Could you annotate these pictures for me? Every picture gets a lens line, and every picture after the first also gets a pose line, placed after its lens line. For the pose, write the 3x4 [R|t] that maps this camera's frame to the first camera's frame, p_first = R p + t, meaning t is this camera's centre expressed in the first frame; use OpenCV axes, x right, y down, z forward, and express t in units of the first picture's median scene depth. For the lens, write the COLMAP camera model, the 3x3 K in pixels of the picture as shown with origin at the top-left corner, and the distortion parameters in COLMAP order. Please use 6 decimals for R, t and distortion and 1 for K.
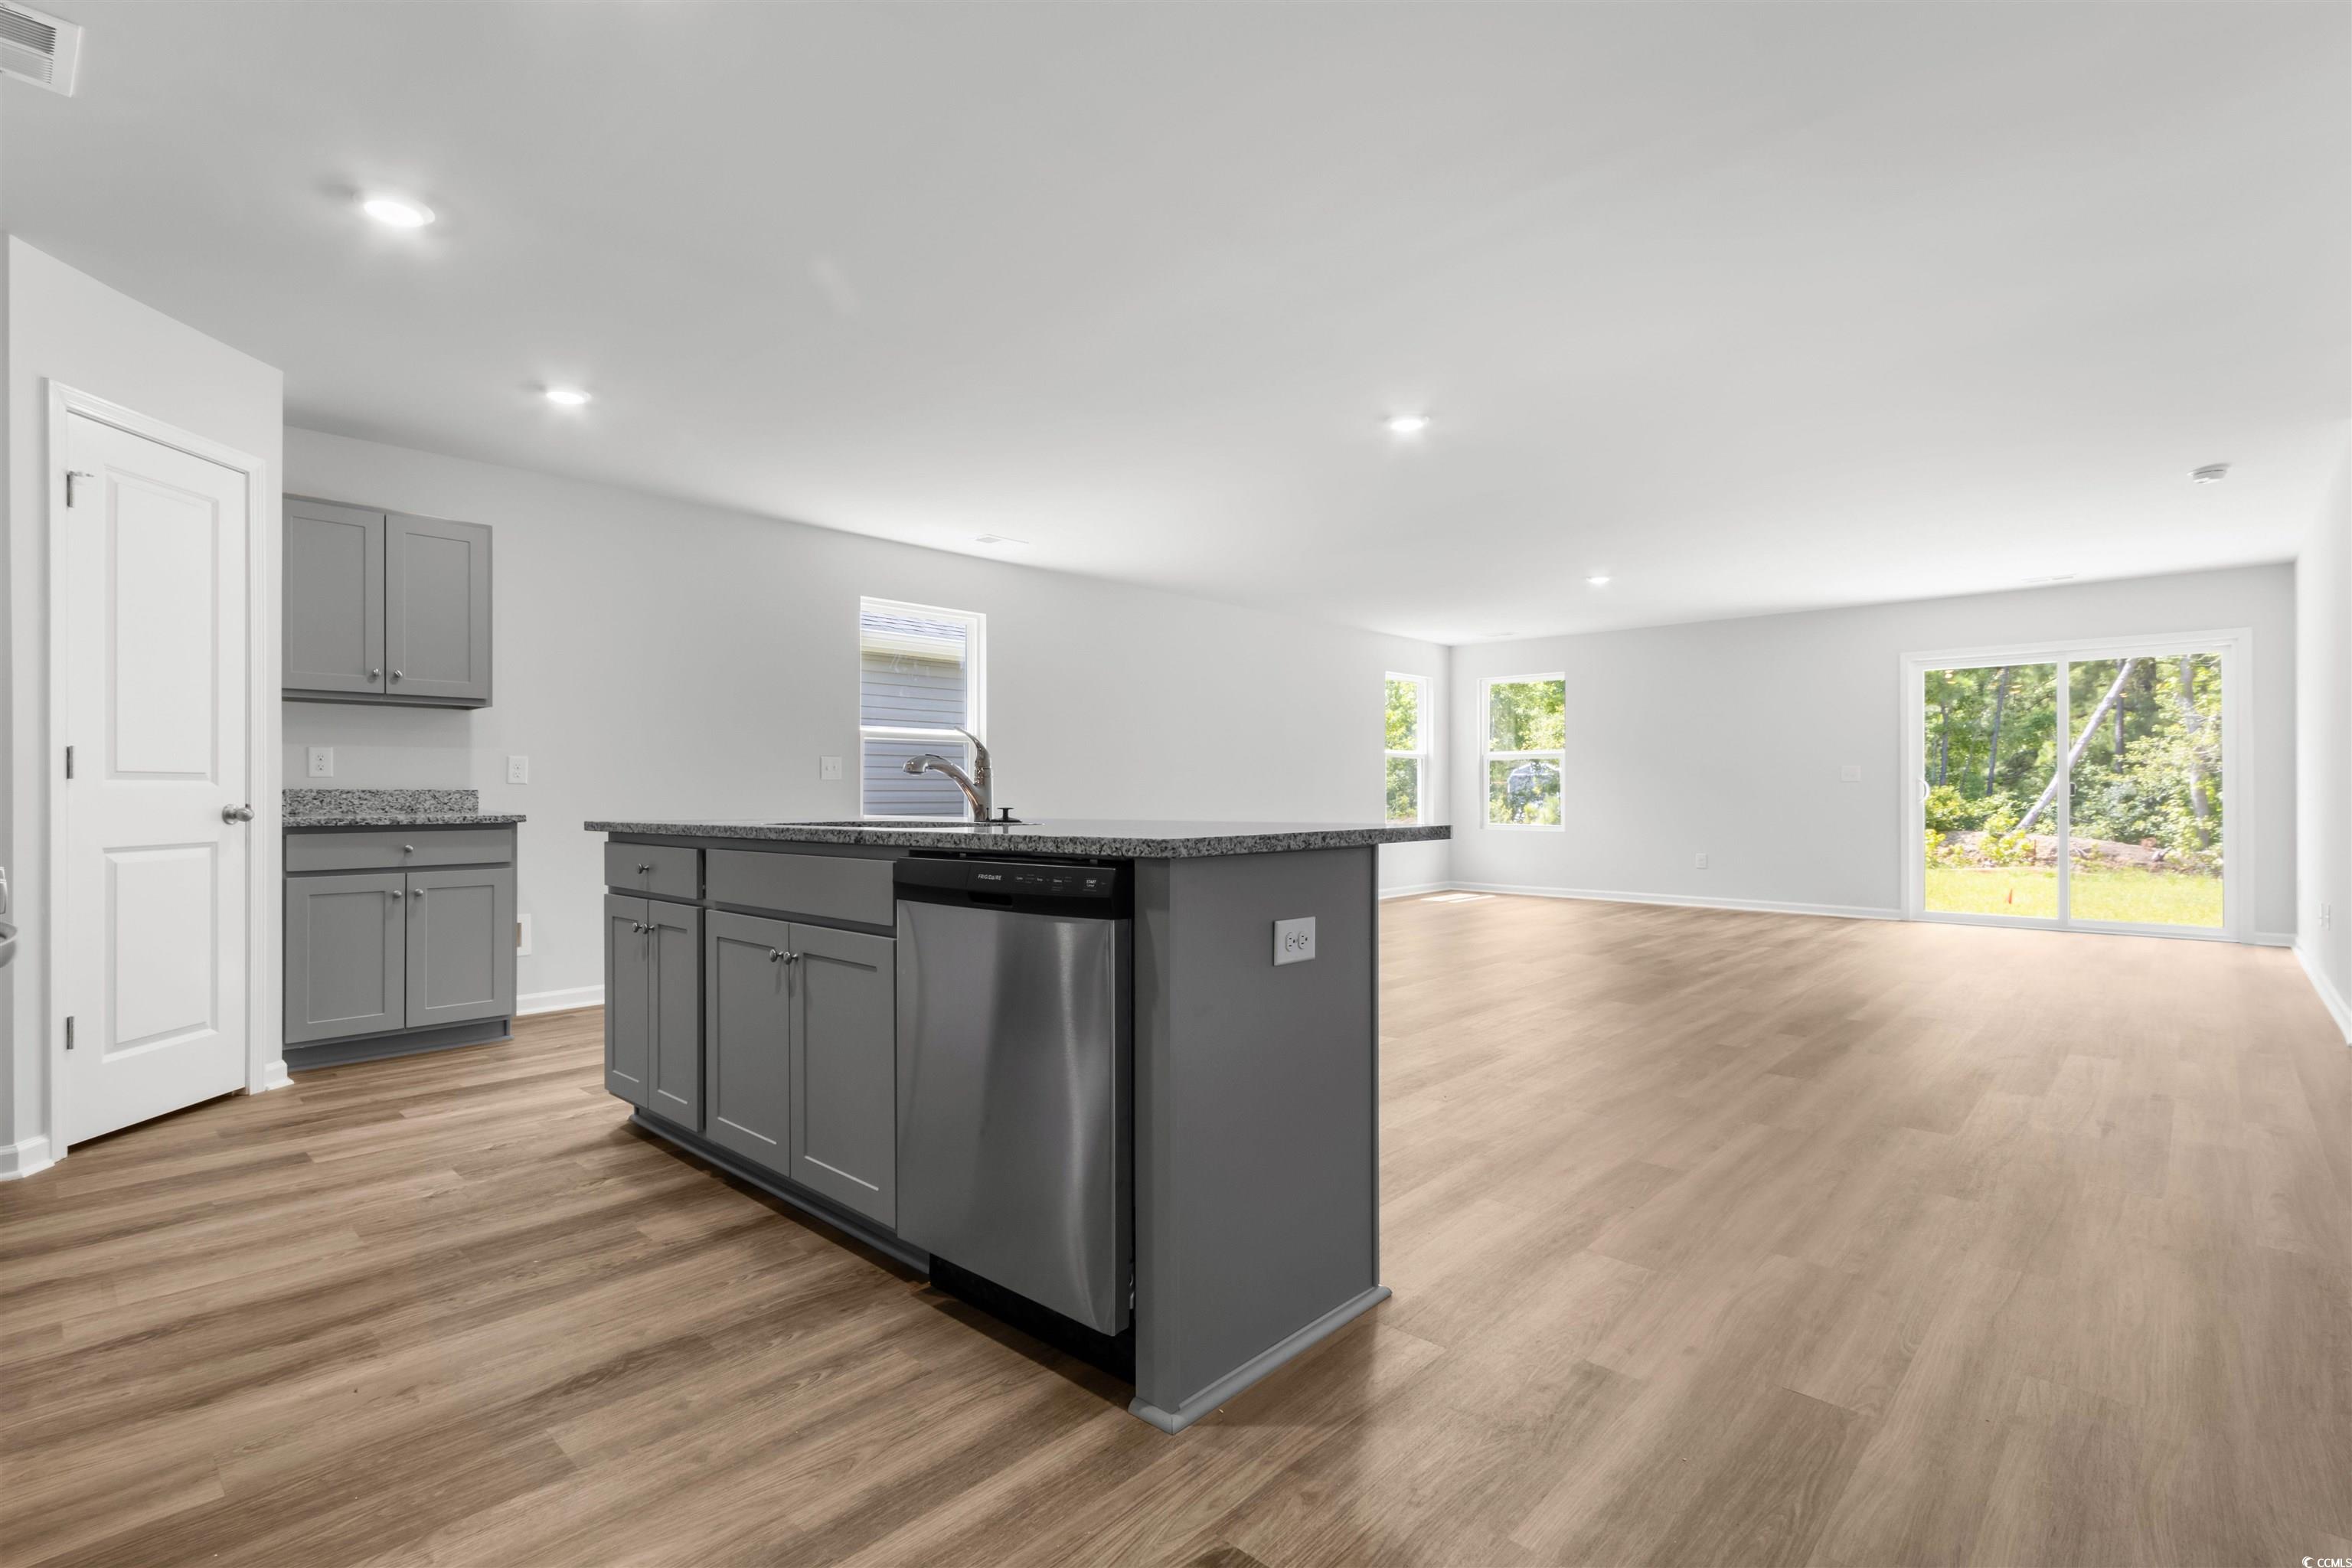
lens RADIAL K [[1089.1, 0, 1152.3], [0, 1089.1, 789.1], [0, 0, 1]] dist [0.006703, -0.002346]
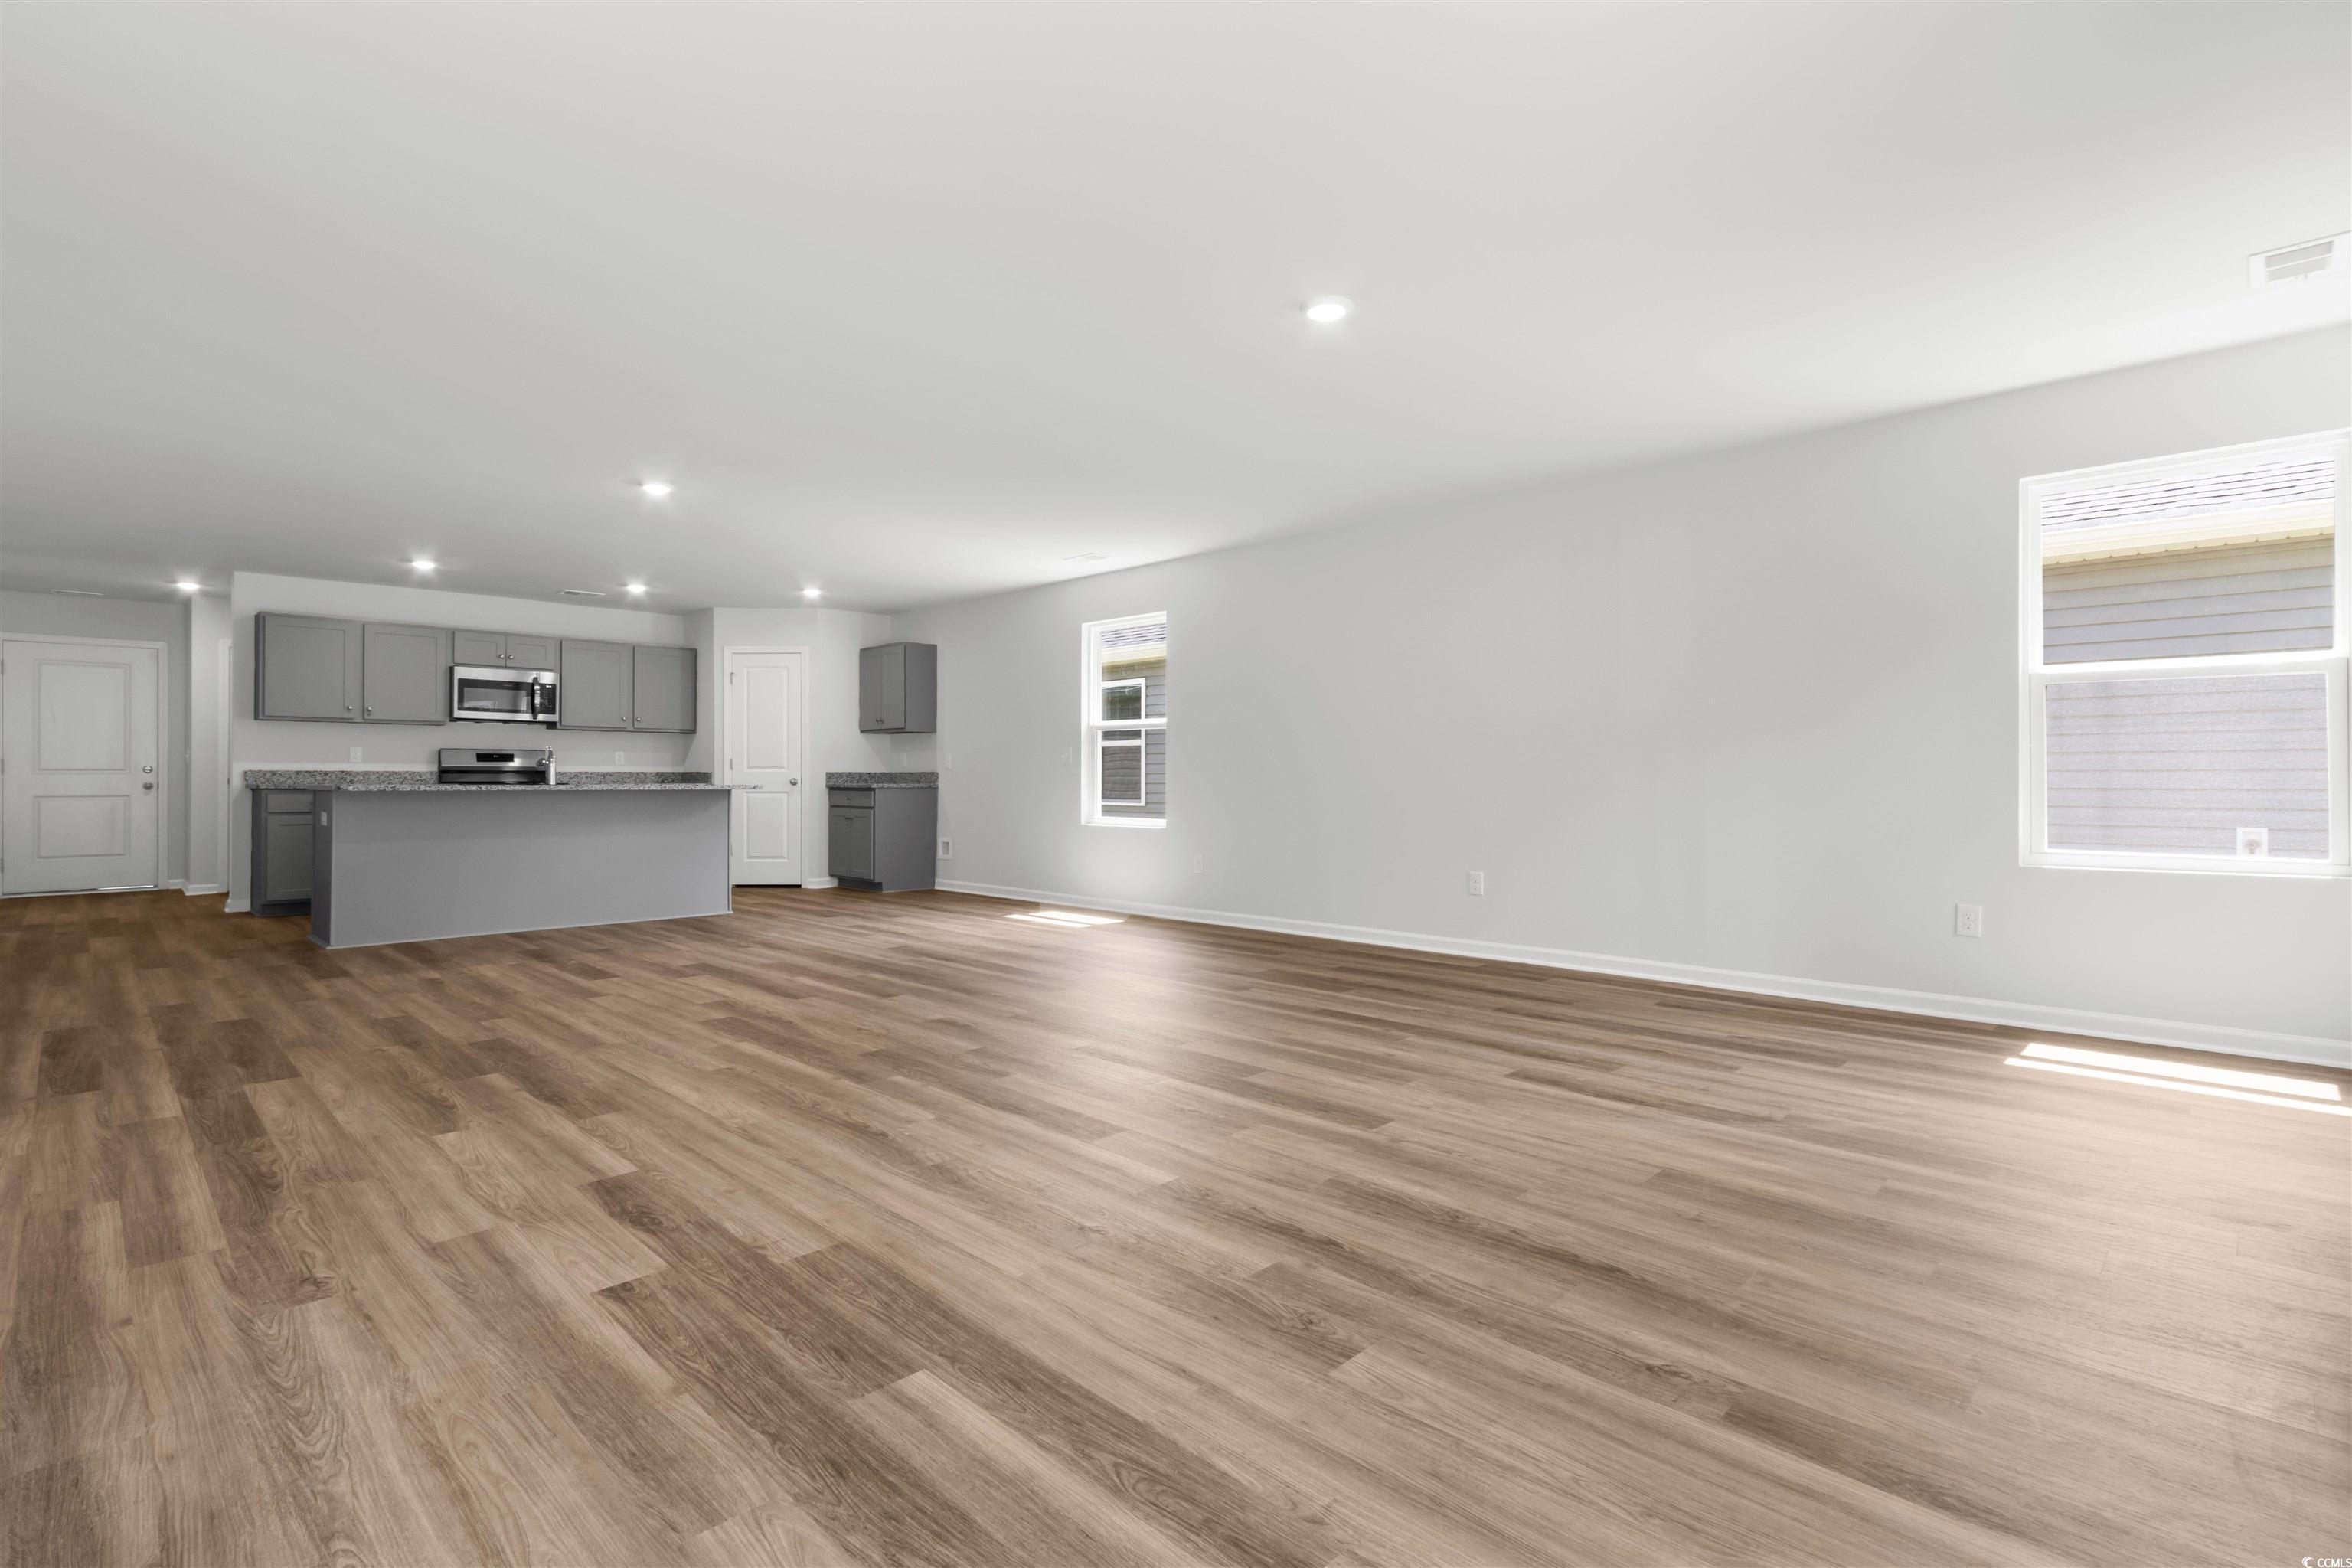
lens RADIAL K [[1089.1, 0, 1141.7], [0, 1089.1, 765.1], [0, 0, 1]] dist [0.006703, -0.002346]
pose [[-0.039031, -0.009044, -0.999197, 0.870689], [0.003763, 0.999951, -0.009198, 0.004970], [0.999231, -0.004119, -0.038995, 0.982890]]
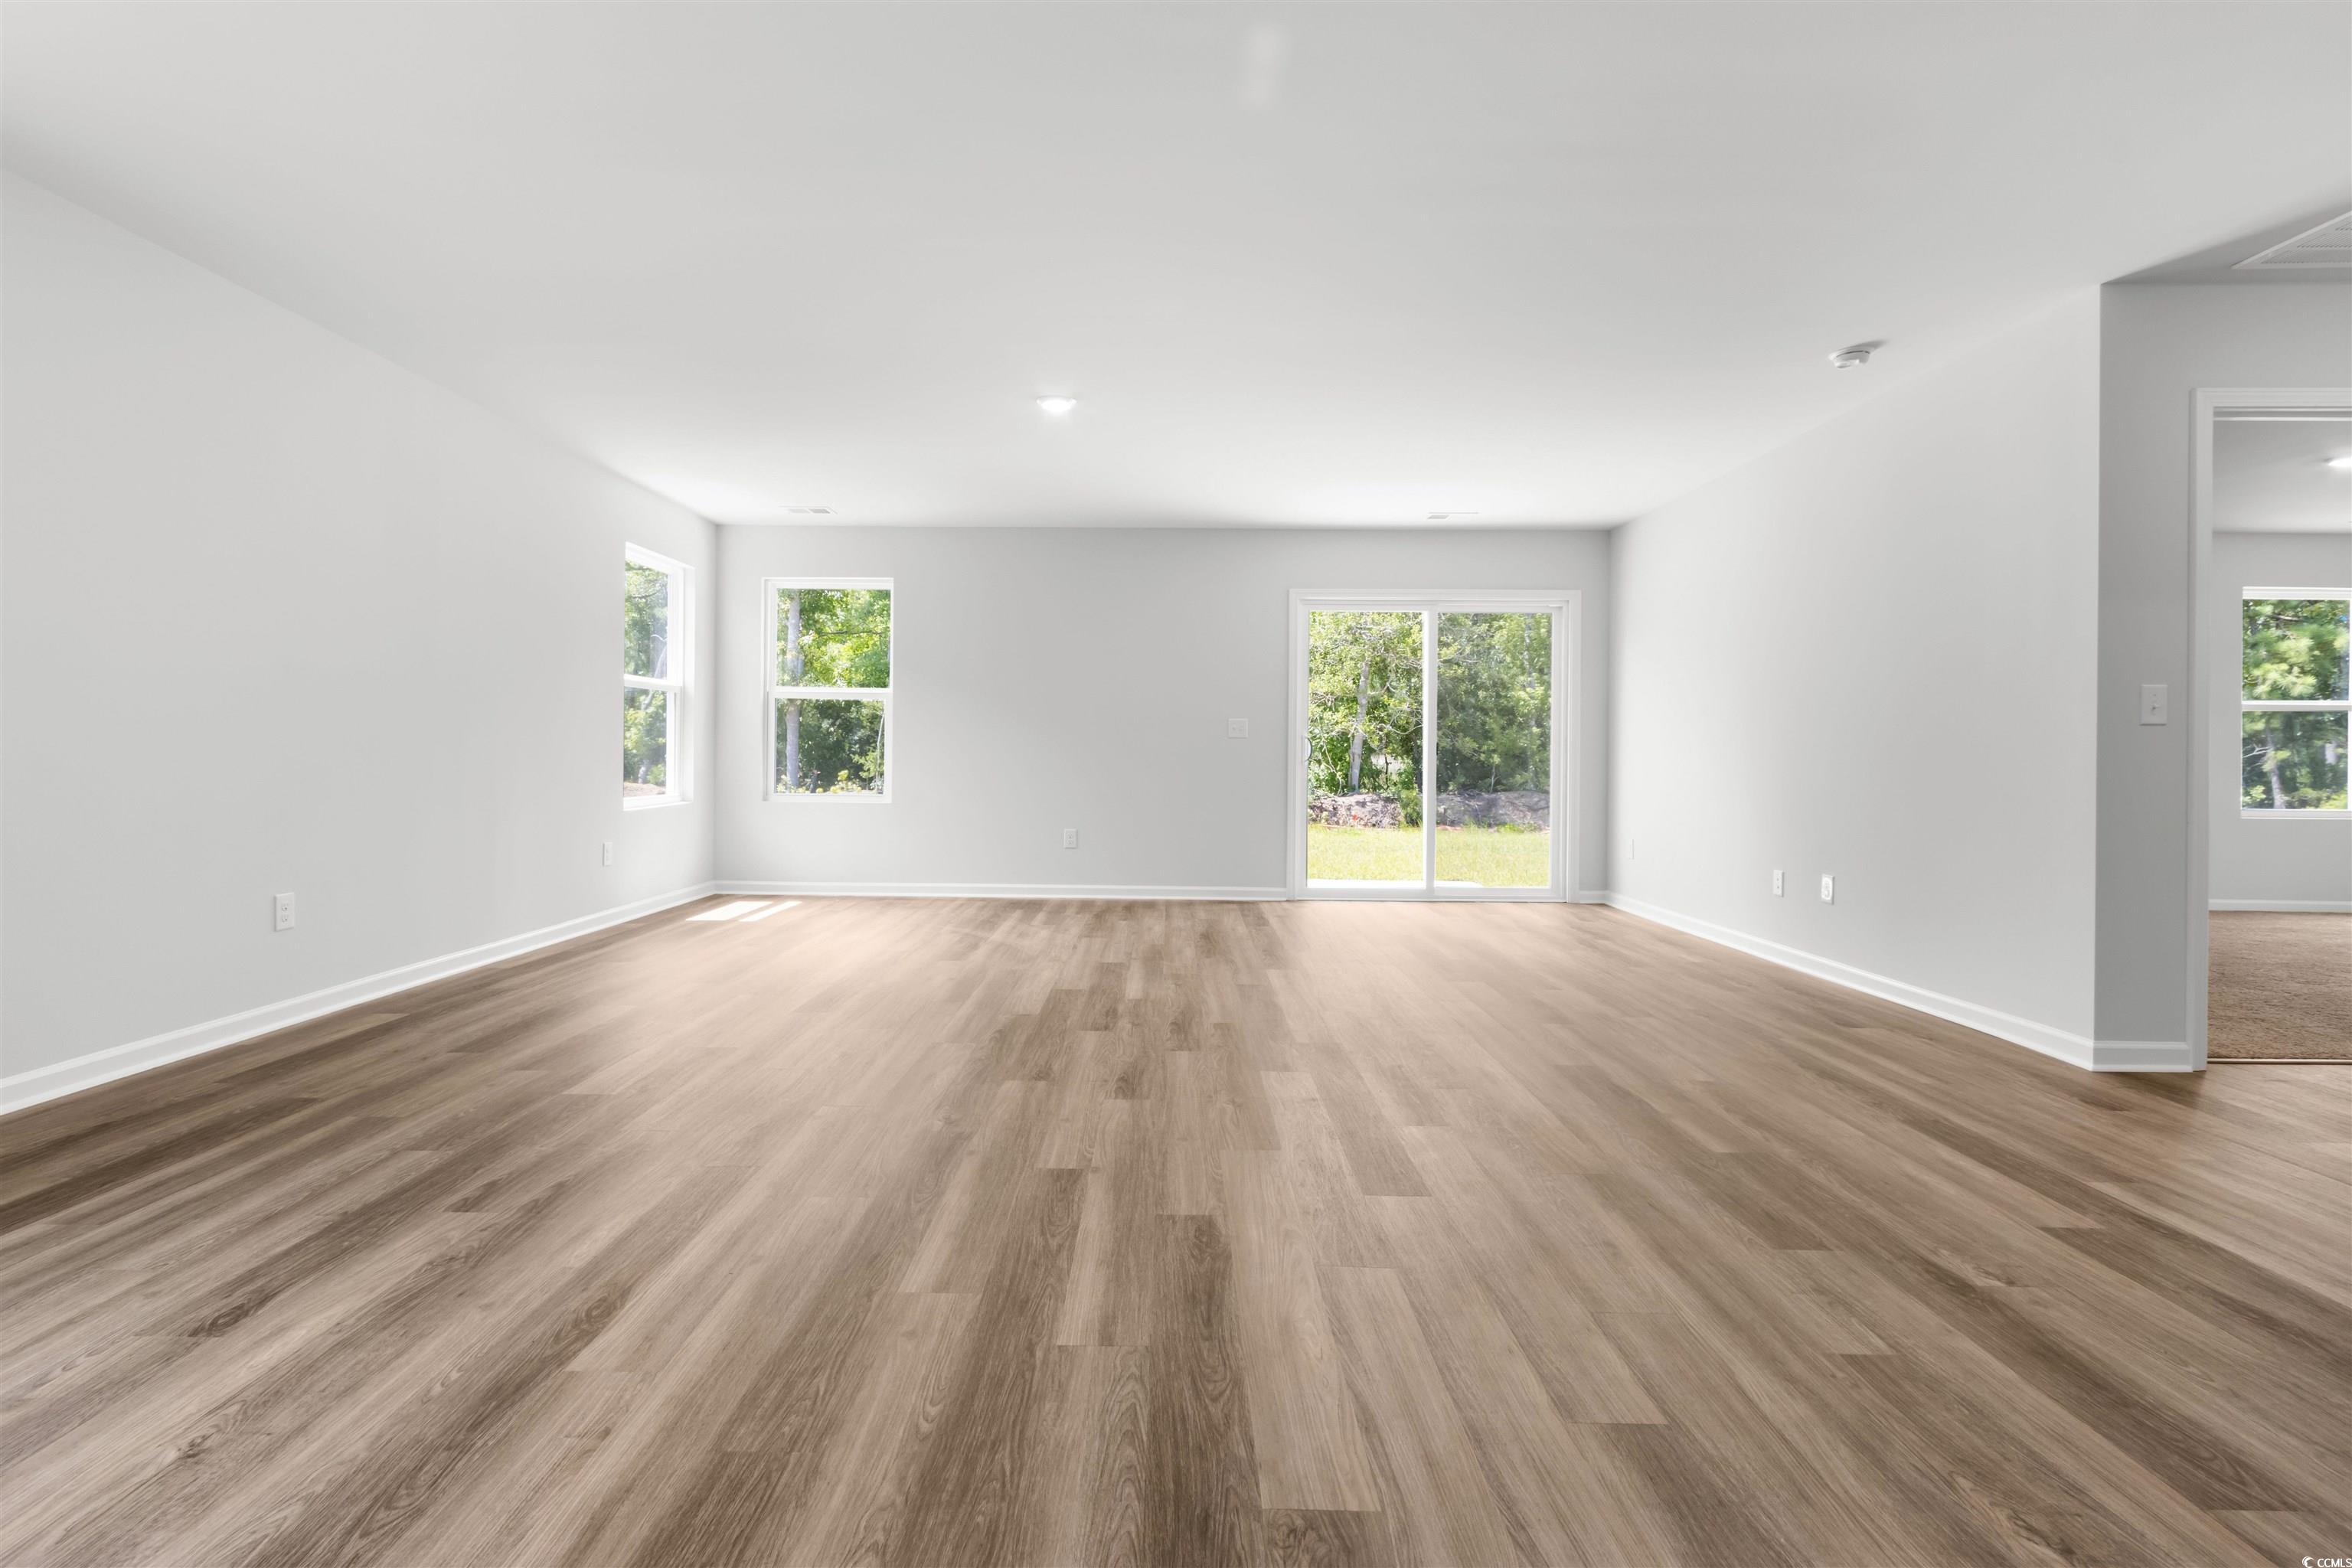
lens RADIAL K [[1089.1, 0, 1149.1], [0, 1089.1, 764.7], [0, 0, 1]] dist [0.006703, -0.002346]
pose [[0.737282, 0.000232, 0.675586, 0.029131], [-0.010644, 0.999880, 0.011273, 0.005480], [-0.675502, -0.015502, 0.737195, 0.498677]]
